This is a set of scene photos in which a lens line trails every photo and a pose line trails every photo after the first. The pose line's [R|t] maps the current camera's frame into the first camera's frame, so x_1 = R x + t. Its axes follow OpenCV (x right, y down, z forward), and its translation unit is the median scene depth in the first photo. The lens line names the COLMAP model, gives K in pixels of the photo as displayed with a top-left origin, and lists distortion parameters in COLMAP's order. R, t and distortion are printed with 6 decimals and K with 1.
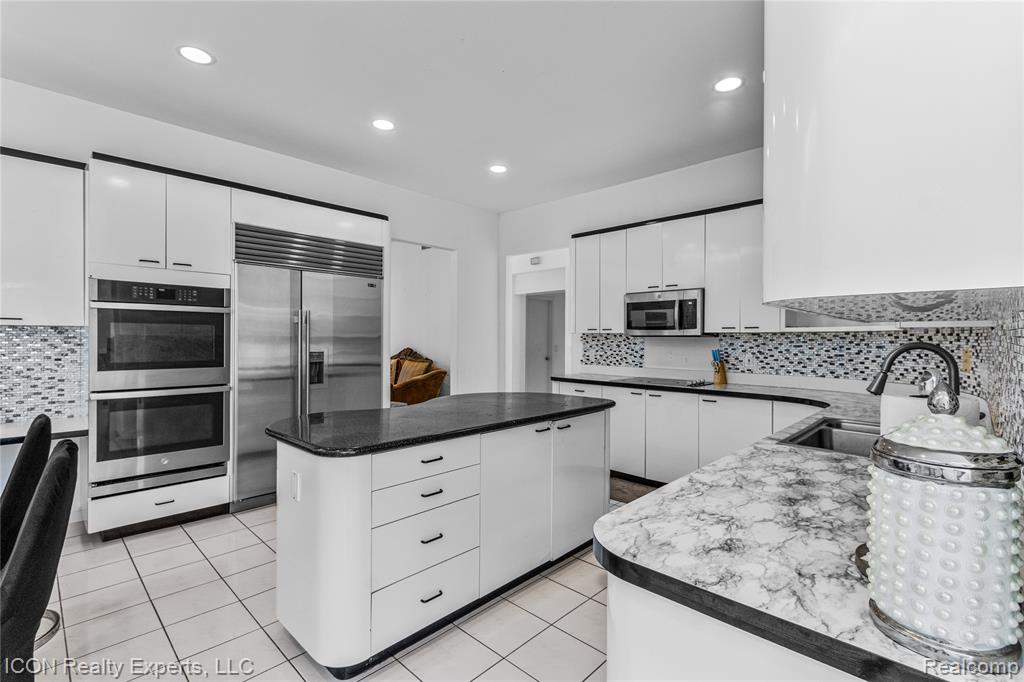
lens RADIAL K [[466.2, 0, 511.5], [0, 466.2, 336.6], [0, 0, 1]] dist [0.000259, -0.000276]
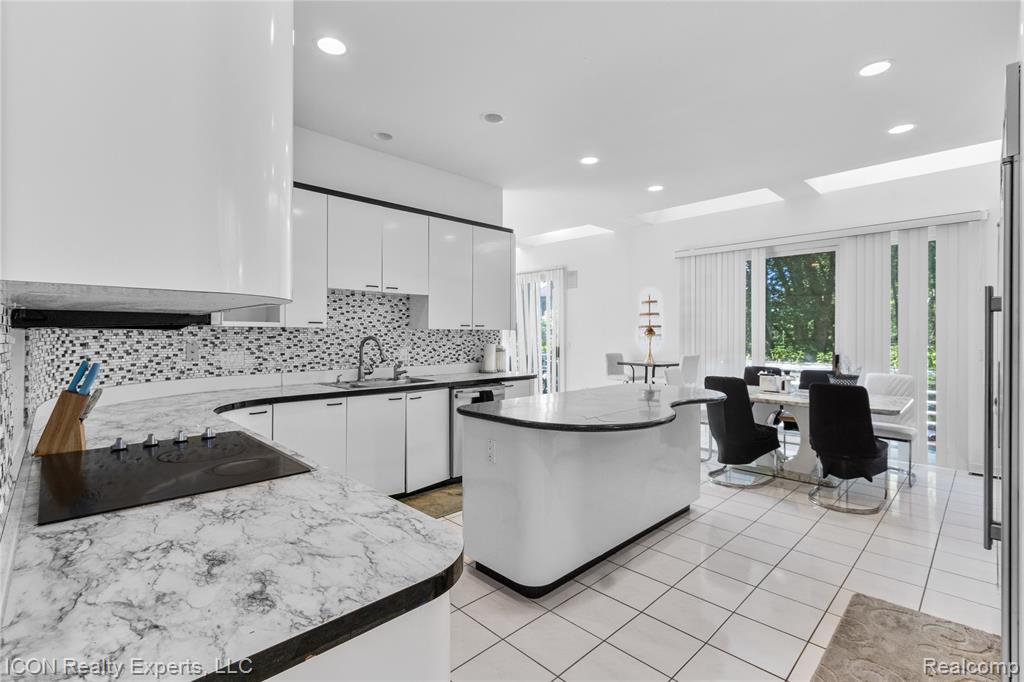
lens RADIAL K [[466.2, 0, 511.5], [0, 466.2, 336.6], [0, 0, 1]] dist [0.000259, -0.000276]
pose [[-0.999506, -0.006987, 0.030656, 0.069428], [-0.006966, 0.999975, 0.000819, 0.003722], [-0.030661, 0.000605, -0.999530, 1.398267]]
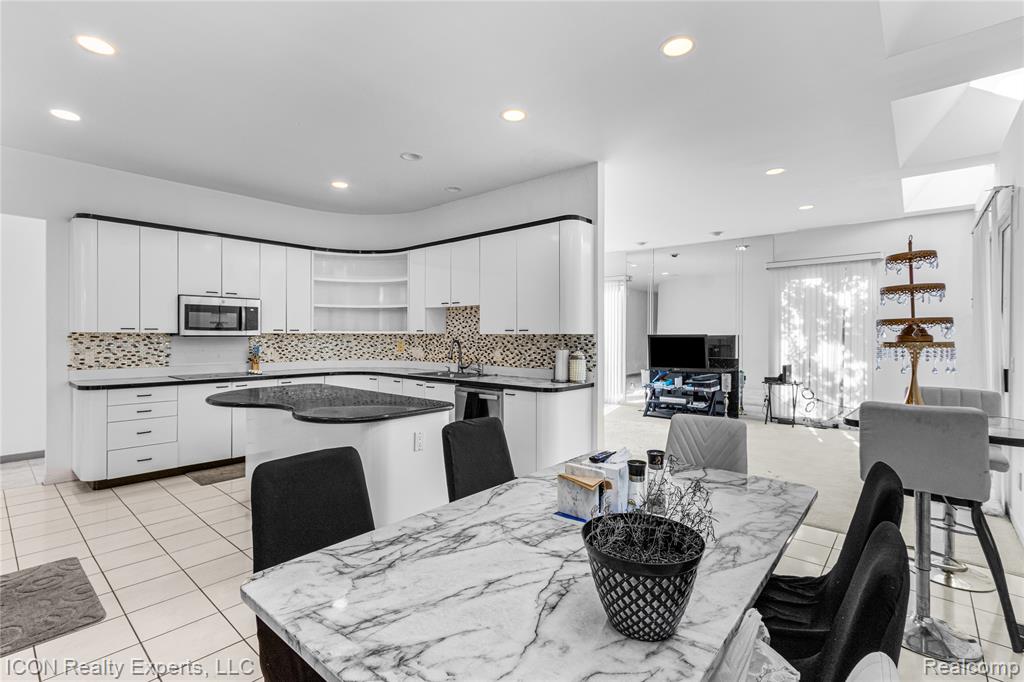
lens RADIAL K [[466.2, 0, 511.5], [0, 466.2, 336.6], [0, 0, 1]] dist [0.000259, -0.000276]
pose [[-0.053500, -0.007889, 0.998537, -0.911211], [-0.007103, 0.999947, 0.007519, -0.013894], [-0.998543, -0.006690, -0.053553, 0.361309]]
